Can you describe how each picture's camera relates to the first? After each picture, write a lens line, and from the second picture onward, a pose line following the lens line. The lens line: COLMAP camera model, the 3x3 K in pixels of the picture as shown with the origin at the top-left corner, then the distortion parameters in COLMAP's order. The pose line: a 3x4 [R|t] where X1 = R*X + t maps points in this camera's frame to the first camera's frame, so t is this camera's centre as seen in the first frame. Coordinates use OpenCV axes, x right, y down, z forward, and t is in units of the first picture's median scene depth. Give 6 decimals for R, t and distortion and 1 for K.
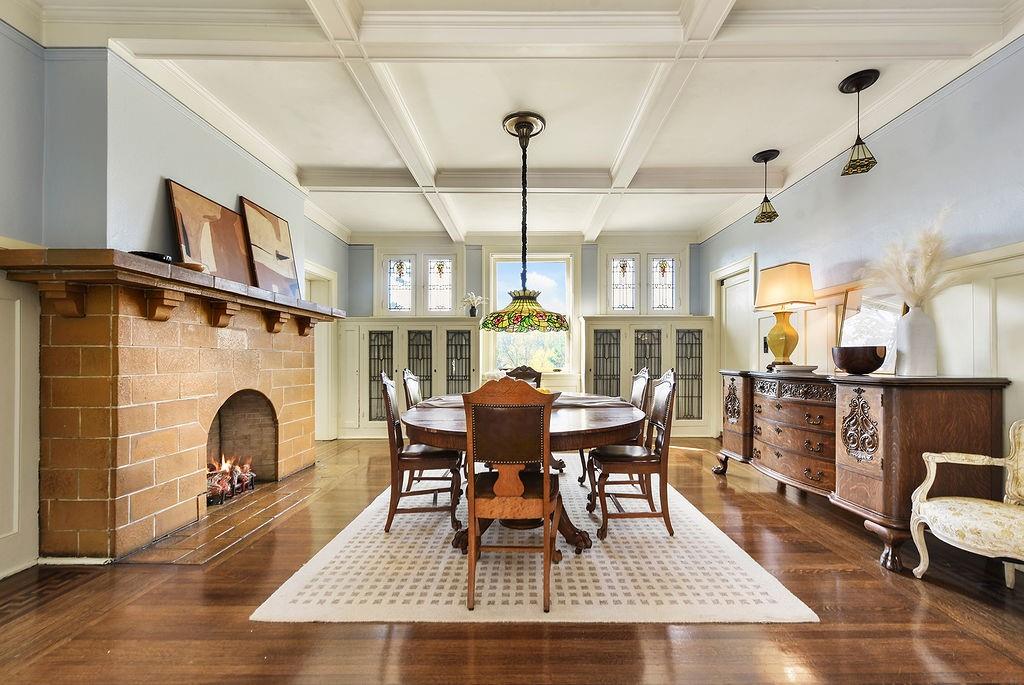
lens RADIAL K [[418.2, 0, 512.6], [0, 418.2, 351.9], [0, 0, 1]] dist [-0.001074, -0.000654]
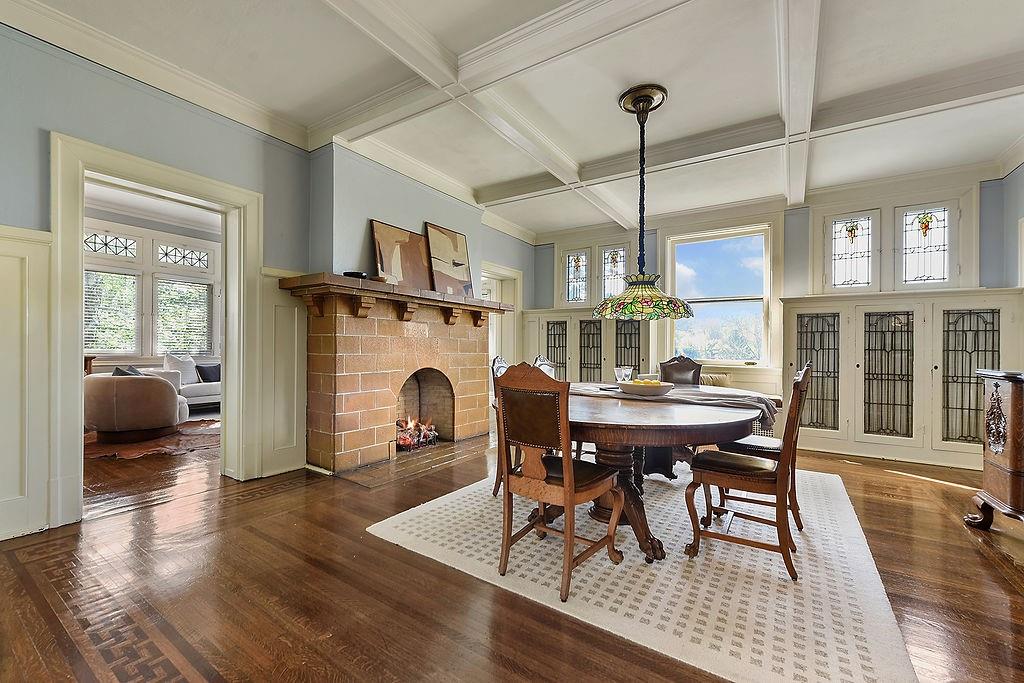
lens RADIAL K [[410.0, 0, 512.0], [0, 410.0, 341.5], [0, 0, 1]] dist [0.000810, -0.000172]
pose [[0.833885, 0.006225, -0.551903, 0.295631], [-0.006076, 0.999979, 0.002100, 0.002089], [0.551905, 0.001602, 0.833906, 0.069133]]
